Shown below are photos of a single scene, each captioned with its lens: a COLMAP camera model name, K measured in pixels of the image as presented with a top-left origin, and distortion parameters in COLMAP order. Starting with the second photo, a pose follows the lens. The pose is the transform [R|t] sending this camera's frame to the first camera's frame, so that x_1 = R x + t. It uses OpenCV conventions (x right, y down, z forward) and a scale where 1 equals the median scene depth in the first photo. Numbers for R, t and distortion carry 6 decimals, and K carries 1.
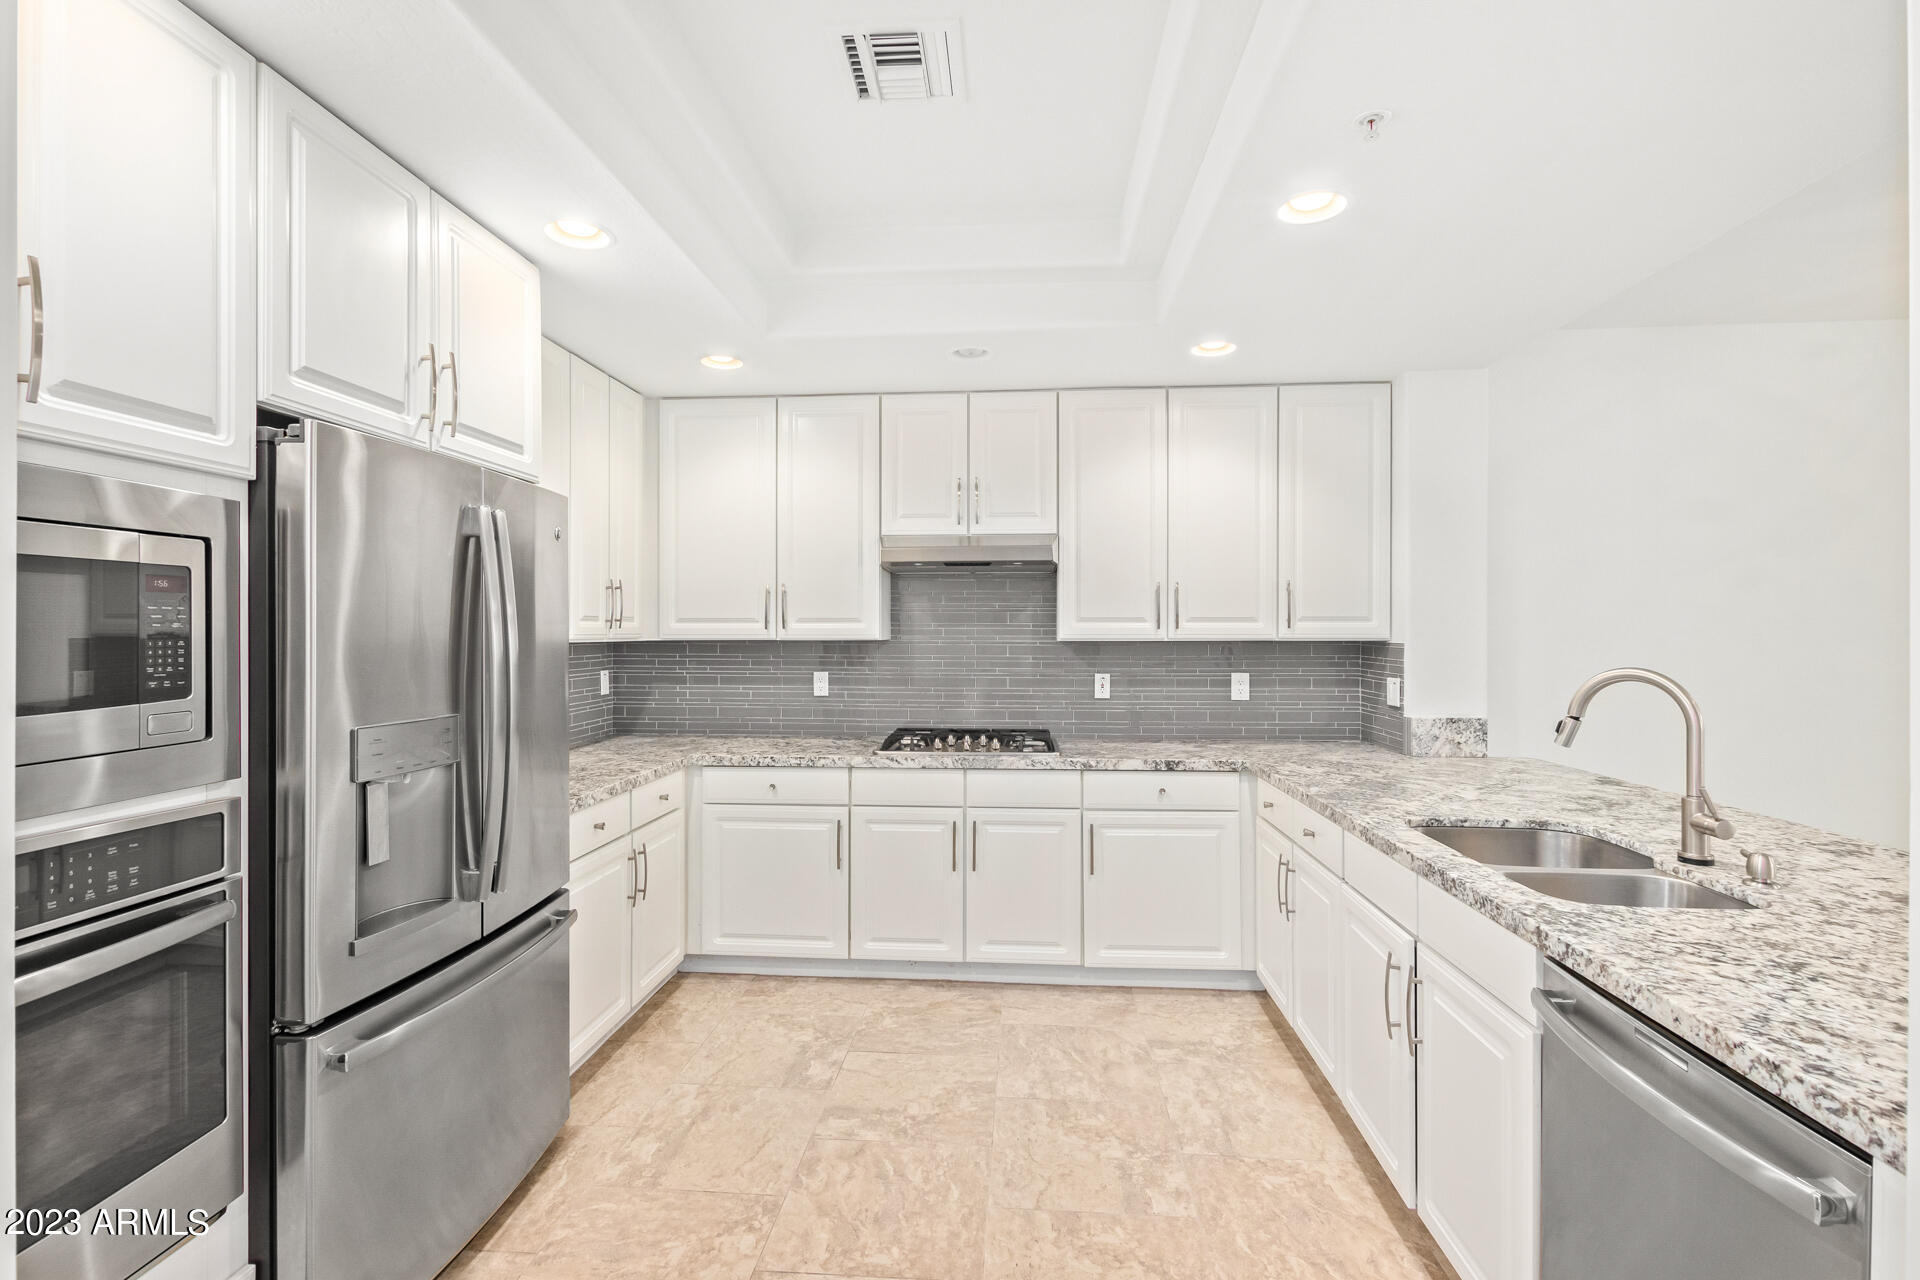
lens RADIAL K [[879.2, 0, 960.6], [0, 879.2, 630.2], [0, 0, 1]] dist [0.009234, -0.005079]
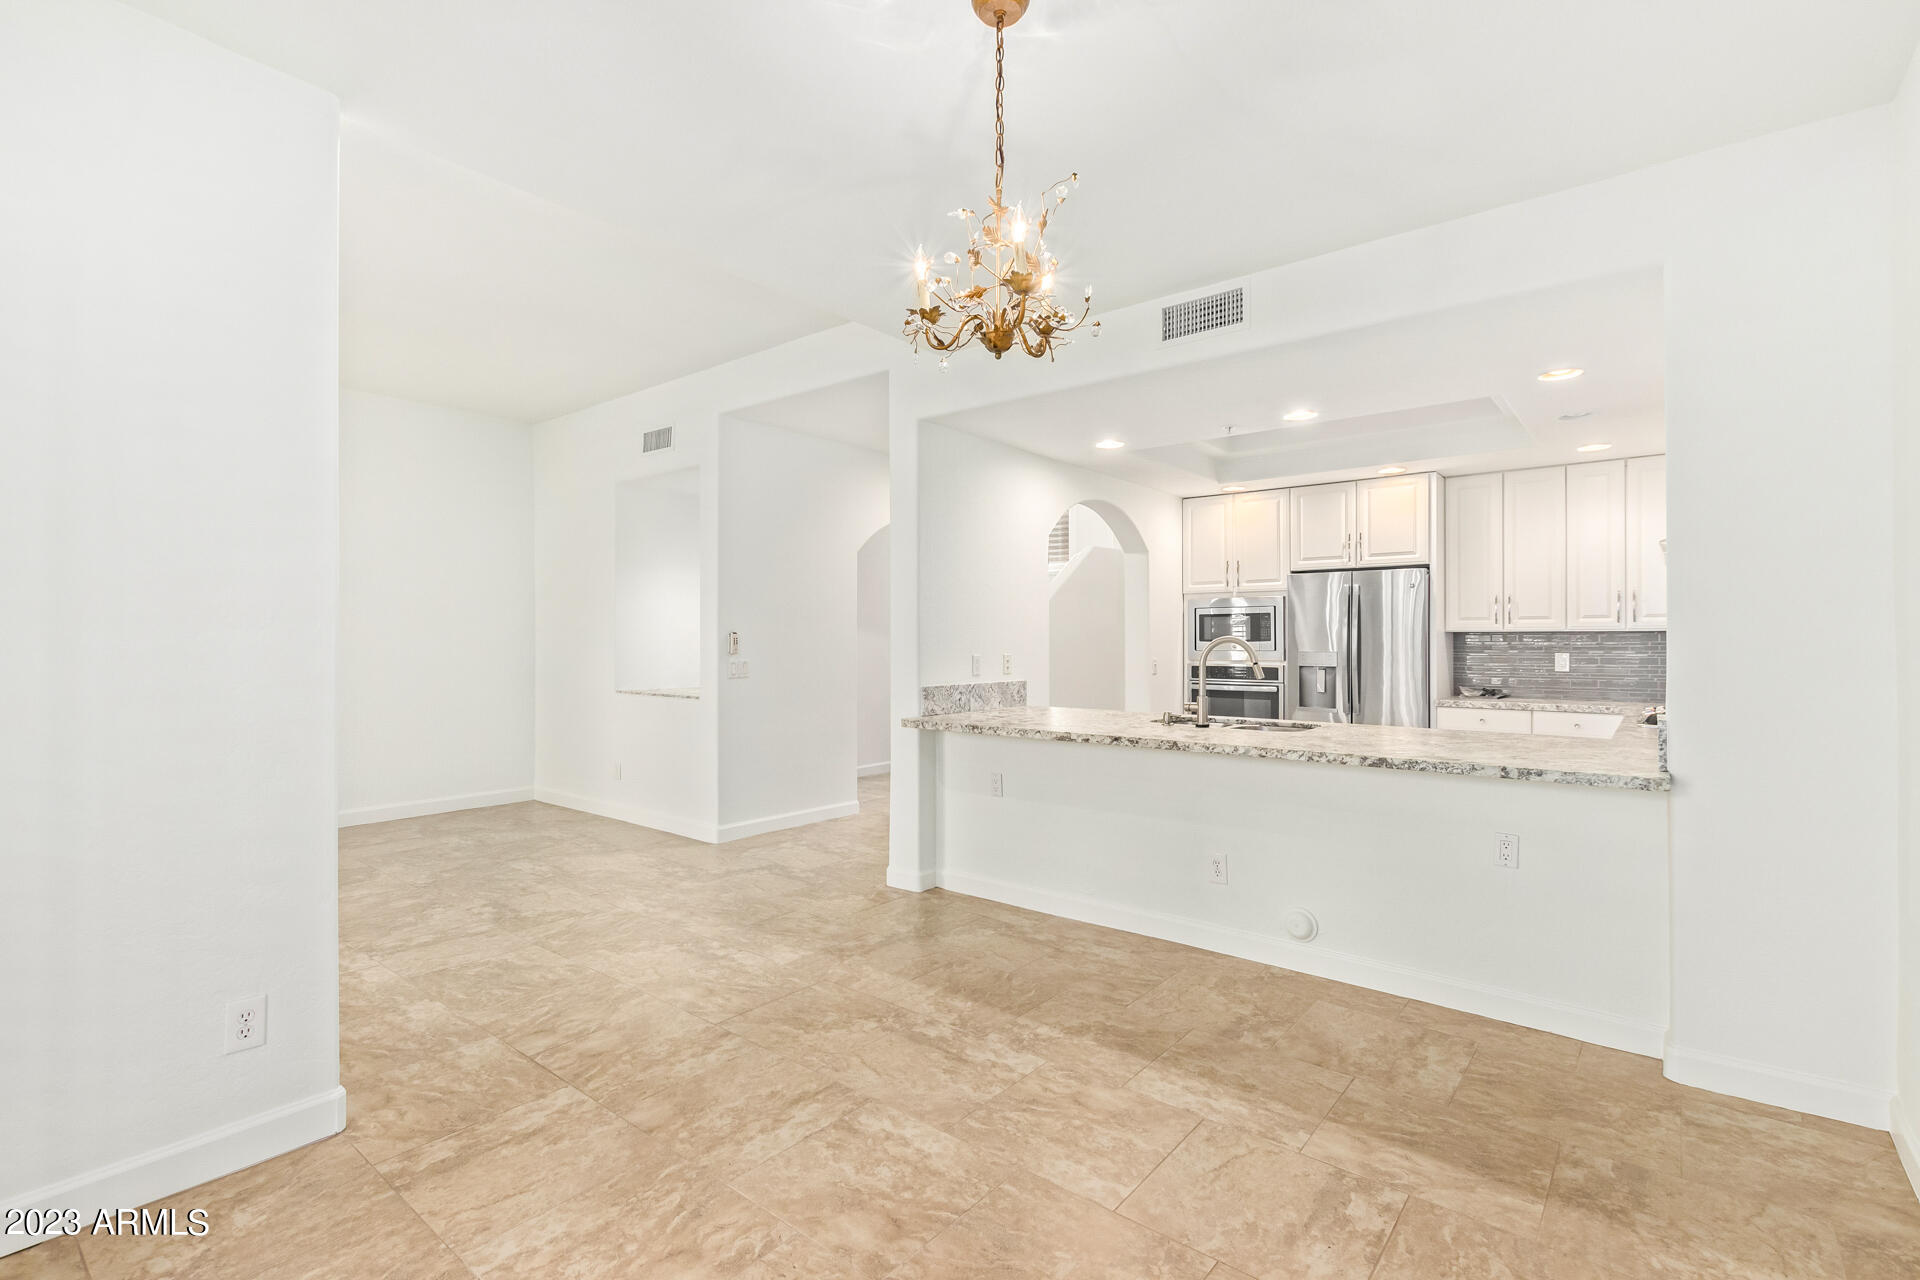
lens RADIAL K [[879.2, 0, 964.1], [0, 879.2, 634.4], [0, 0, 1]] dist [0.009234, -0.005079]
pose [[-0.579718, 0.000854, -0.814816, 1.528168], [0.003871, 0.999991, -0.001706, 0.017873], [0.814808, -0.004143, -0.579717, 0.951617]]
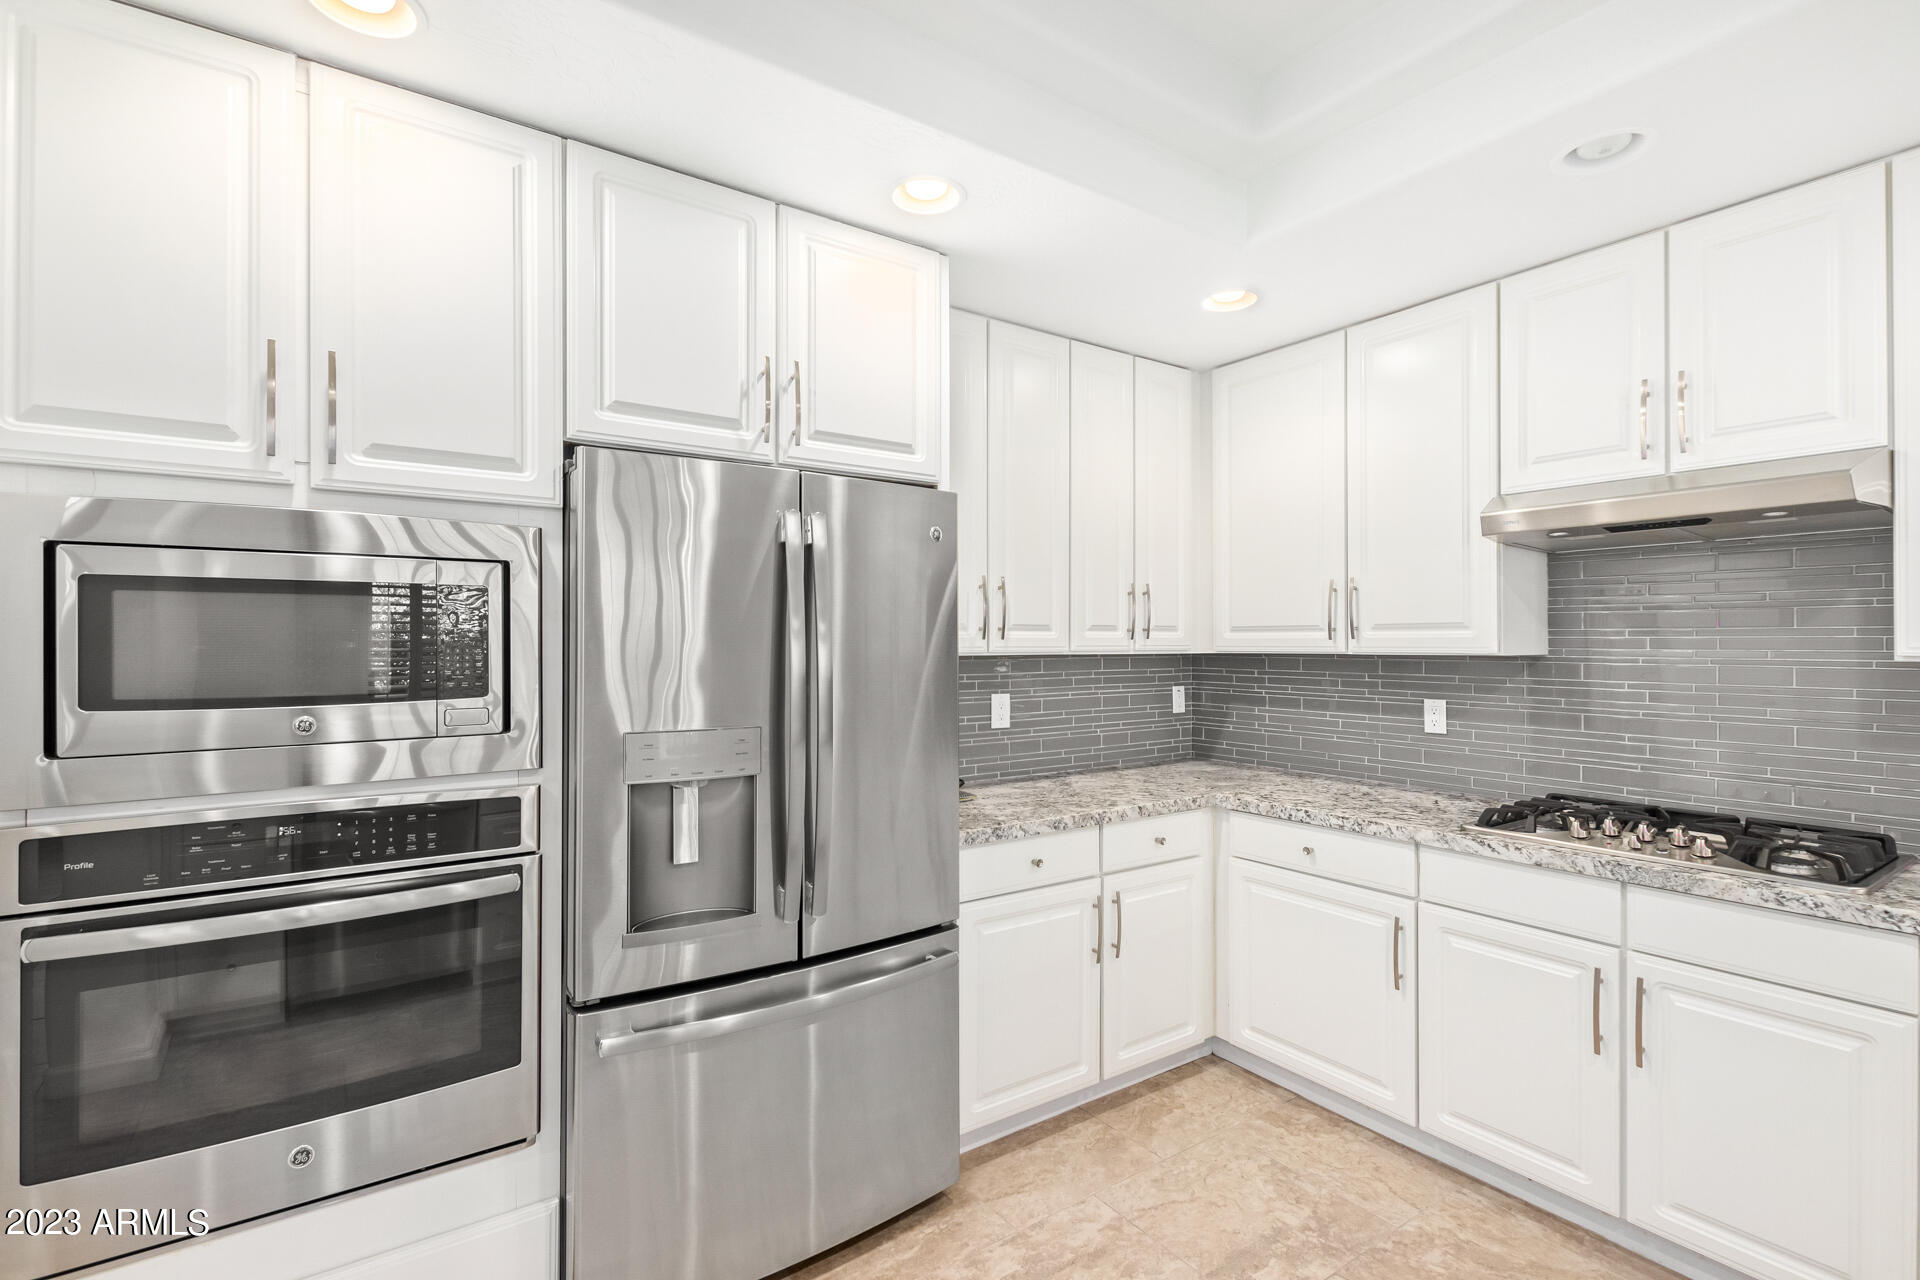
lens RADIAL K [[879.2, 0, 957.0], [0, 879.2, 638.6], [0, 0, 1]] dist [0.009234, -0.005079]
pose [[0.630526, -0.004610, -0.776155, 0.178388], [0.000659, 0.999985, -0.005405, 0.002228], [0.776168, 0.002896, 0.630519, 0.300631]]
